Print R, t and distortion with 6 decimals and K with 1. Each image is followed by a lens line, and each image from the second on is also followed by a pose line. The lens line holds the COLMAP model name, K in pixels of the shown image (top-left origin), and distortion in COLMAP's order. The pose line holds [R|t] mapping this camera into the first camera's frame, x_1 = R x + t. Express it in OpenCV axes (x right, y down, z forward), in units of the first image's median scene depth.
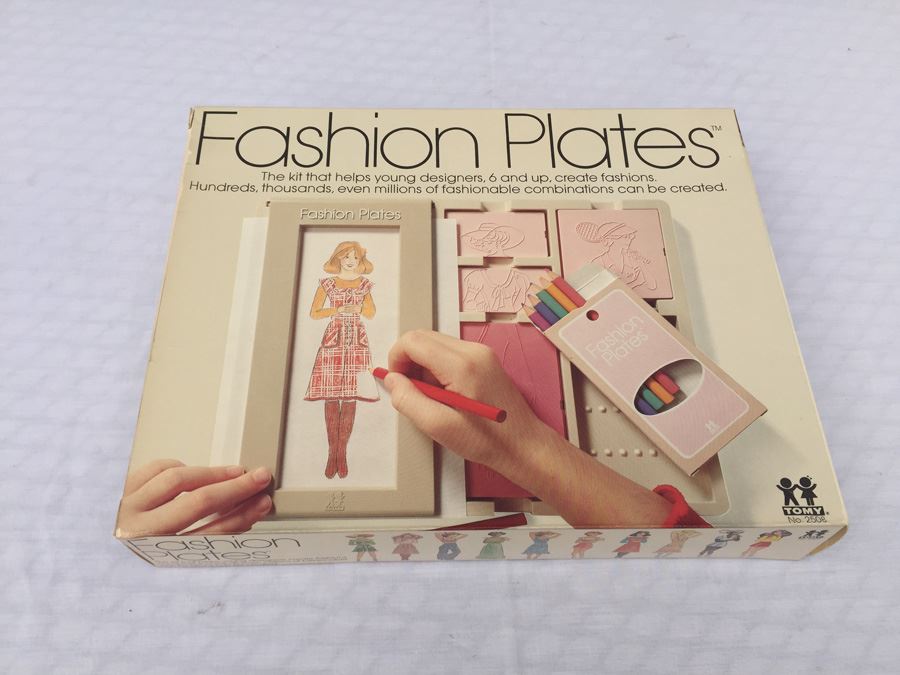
lens RADIAL K [[769.8, 0, 450.0], [0, 769.8, 337.5], [0, 0, 1]] dist [0.074793, -0.094731]
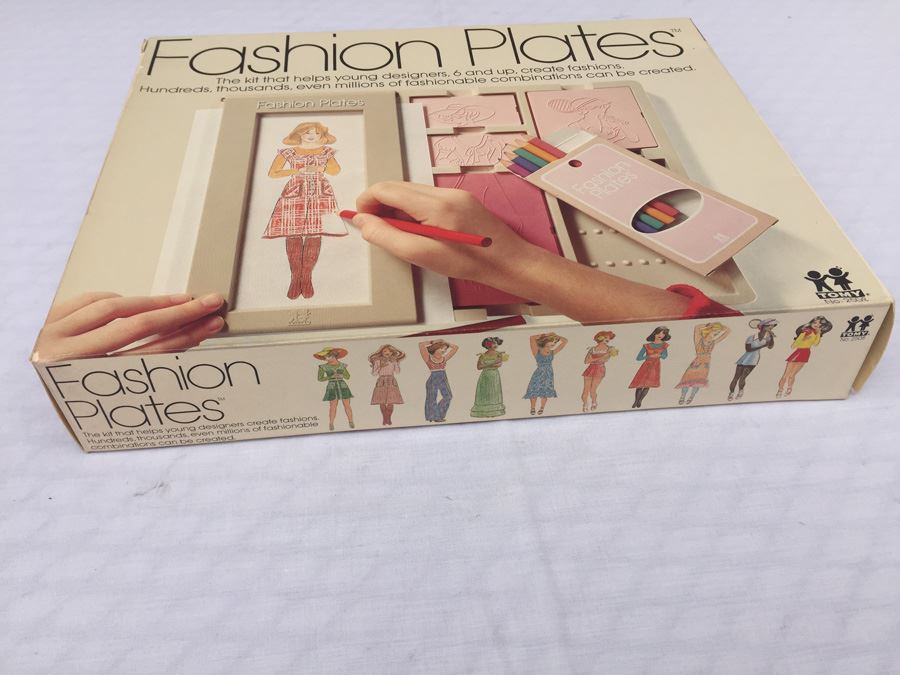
lens RADIAL K [[769.8, 0, 450.0], [0, 769.8, 337.5], [0, 0, 1]] dist [0.074793, -0.094731]
pose [[0.996928, -0.066890, 0.040737, -0.017611], [0.074925, 0.966011, -0.247406, 0.402159], [-0.022803, 0.249698, 0.968055, 0.159506]]
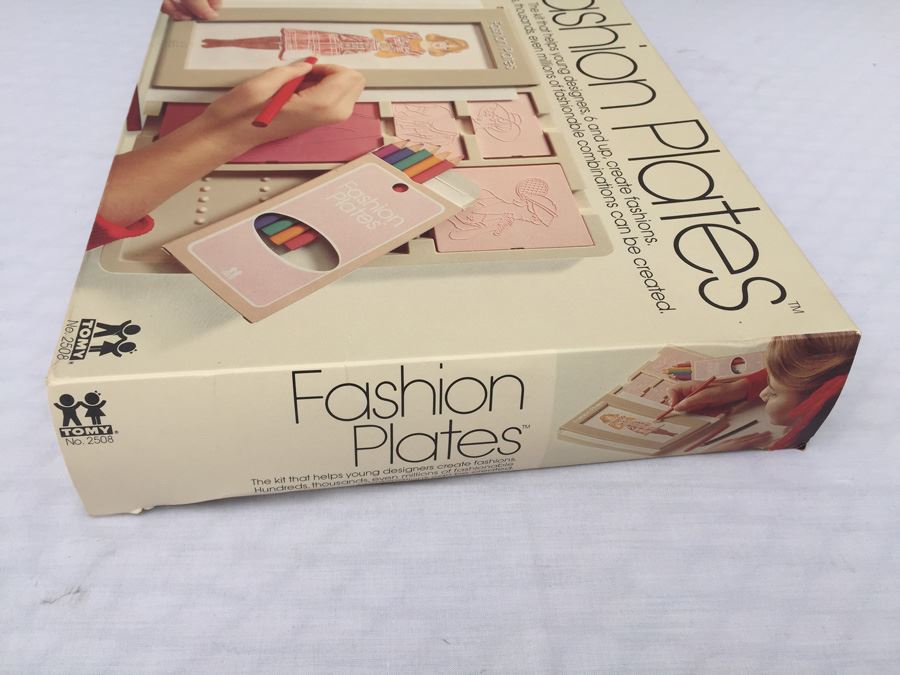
lens RADIAL K [[769.8, 0, 450.0], [0, 769.8, 337.5], [0, 0, 1]] dist [0.074793, -0.094731]
pose [[0.116022, 0.685056, -0.719192, 0.877517], [-0.882908, 0.402819, 0.241267, -0.205483], [0.454986, 0.606988, 0.651578, 0.621570]]
